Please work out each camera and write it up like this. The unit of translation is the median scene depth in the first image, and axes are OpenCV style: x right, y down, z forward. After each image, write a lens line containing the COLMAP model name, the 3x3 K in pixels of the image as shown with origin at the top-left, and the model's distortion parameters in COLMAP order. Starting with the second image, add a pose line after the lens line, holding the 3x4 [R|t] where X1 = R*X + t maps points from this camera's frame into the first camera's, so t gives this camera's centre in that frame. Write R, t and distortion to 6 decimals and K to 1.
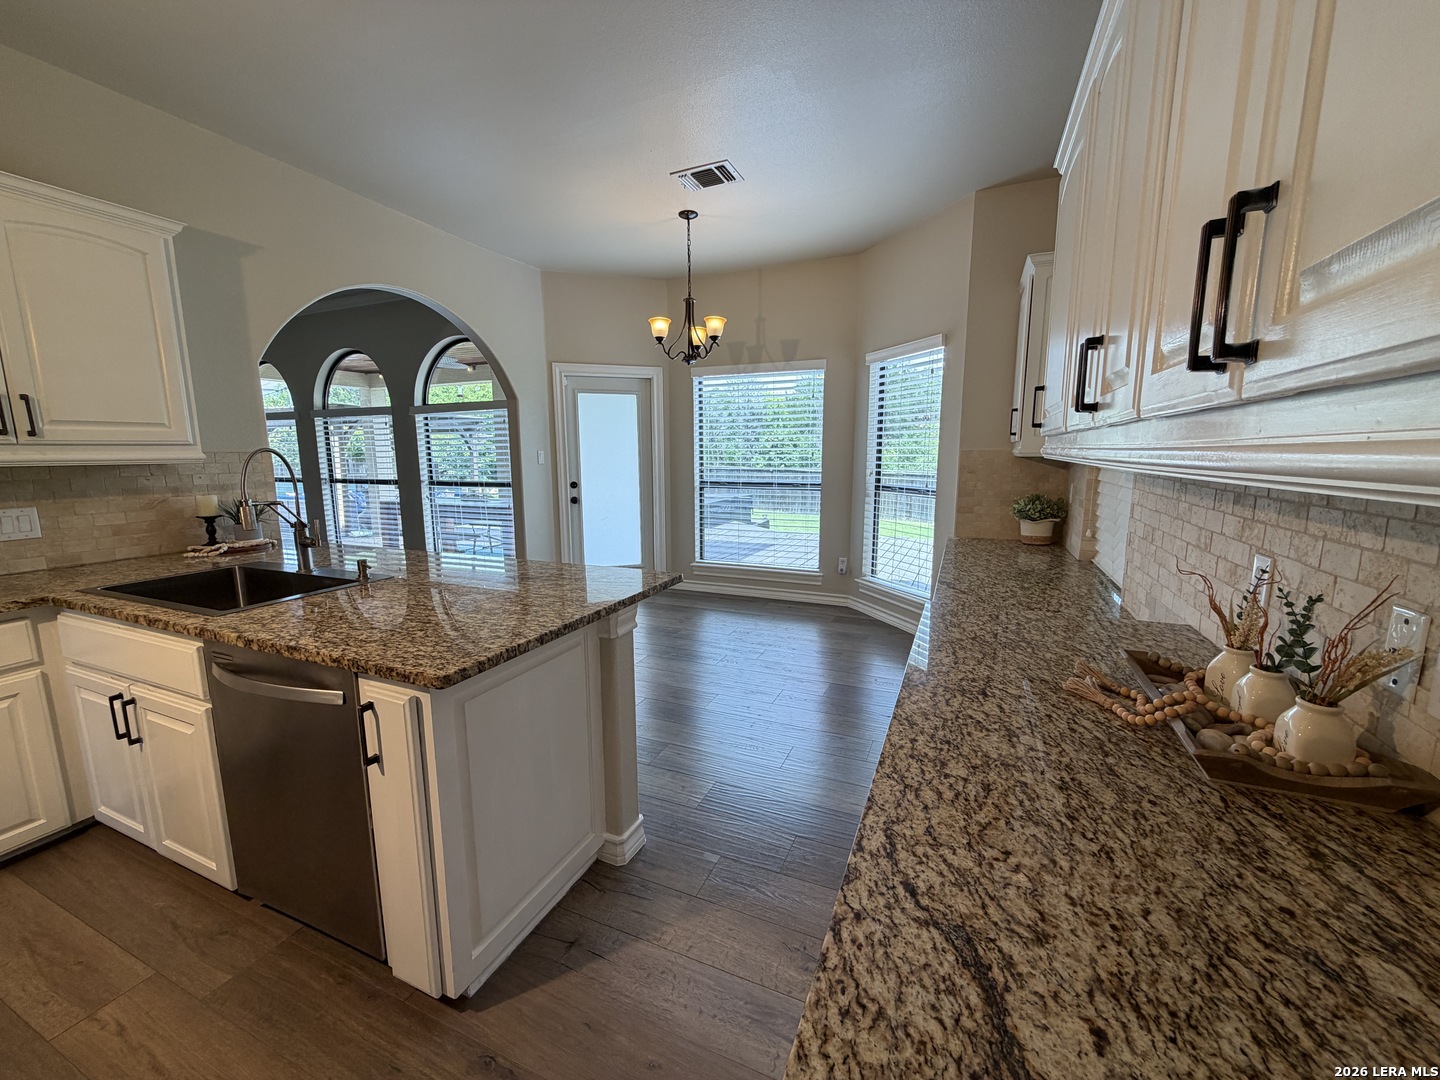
lens RADIAL K [[574.7, 0, 717.0], [0, 574.7, 538.9], [0, 0, 1]] dist [0.001077, -0.000379]
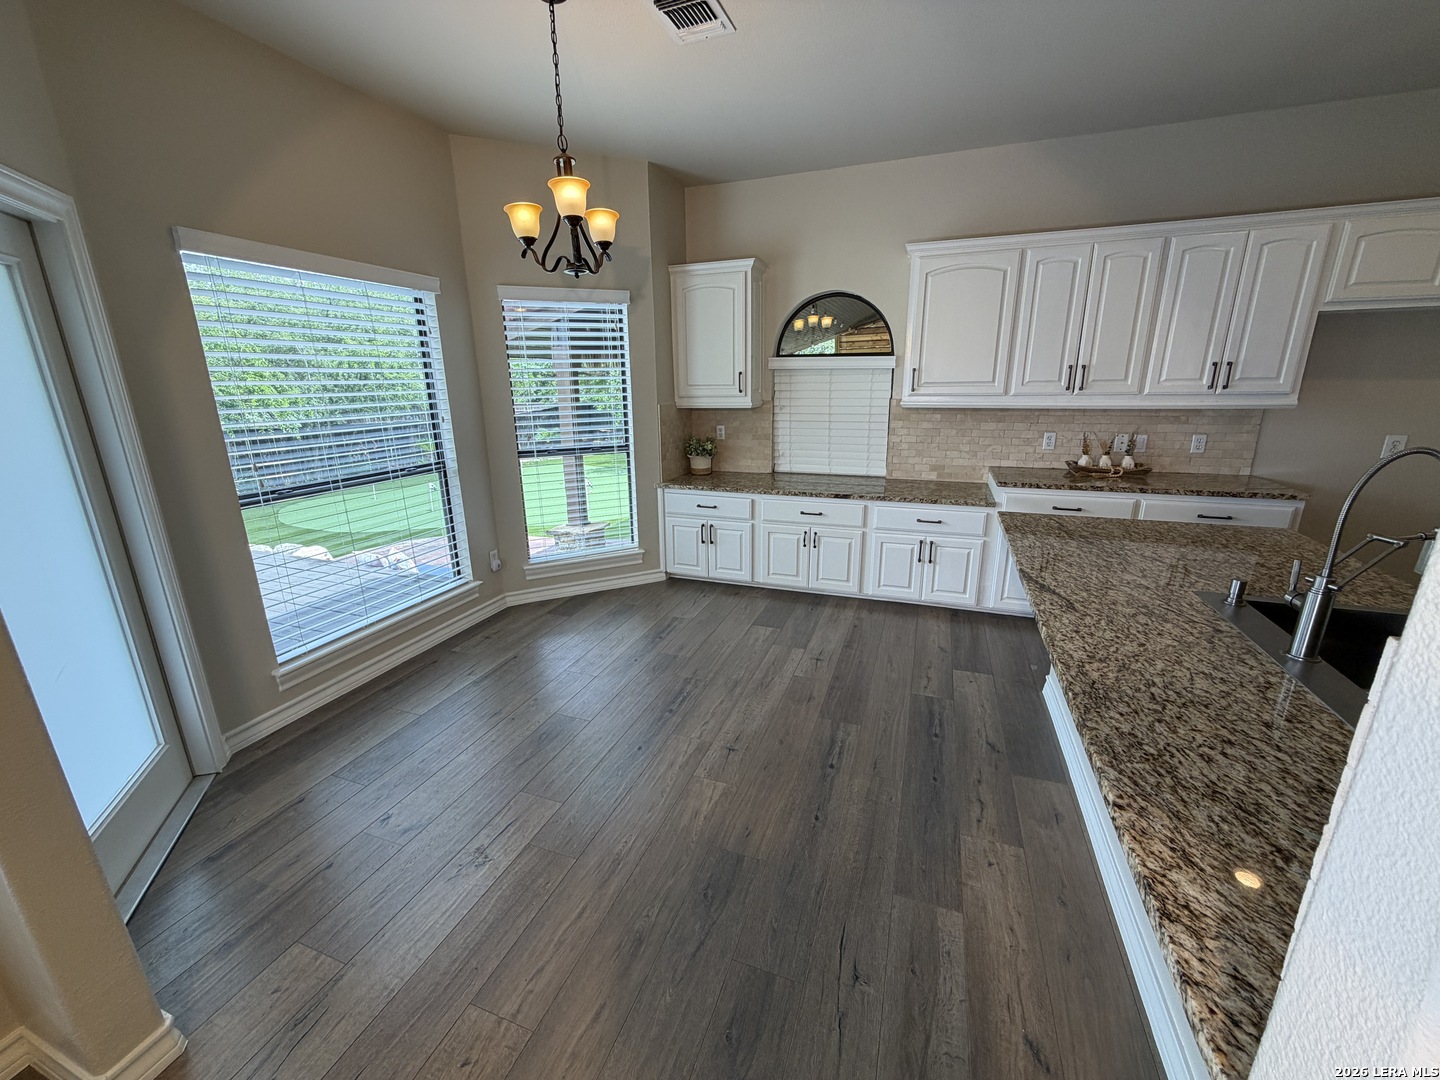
lens RADIAL K [[574.7, 0, 717.0], [0, 574.7, 538.9], [0, 0, 1]] dist [0.001077, -0.000379]
pose [[-0.057660, -0.262255, 0.963275, -0.780828], [0.167608, 0.948641, 0.268303, -0.201825], [-0.984166, 0.176923, -0.010742, 1.010938]]
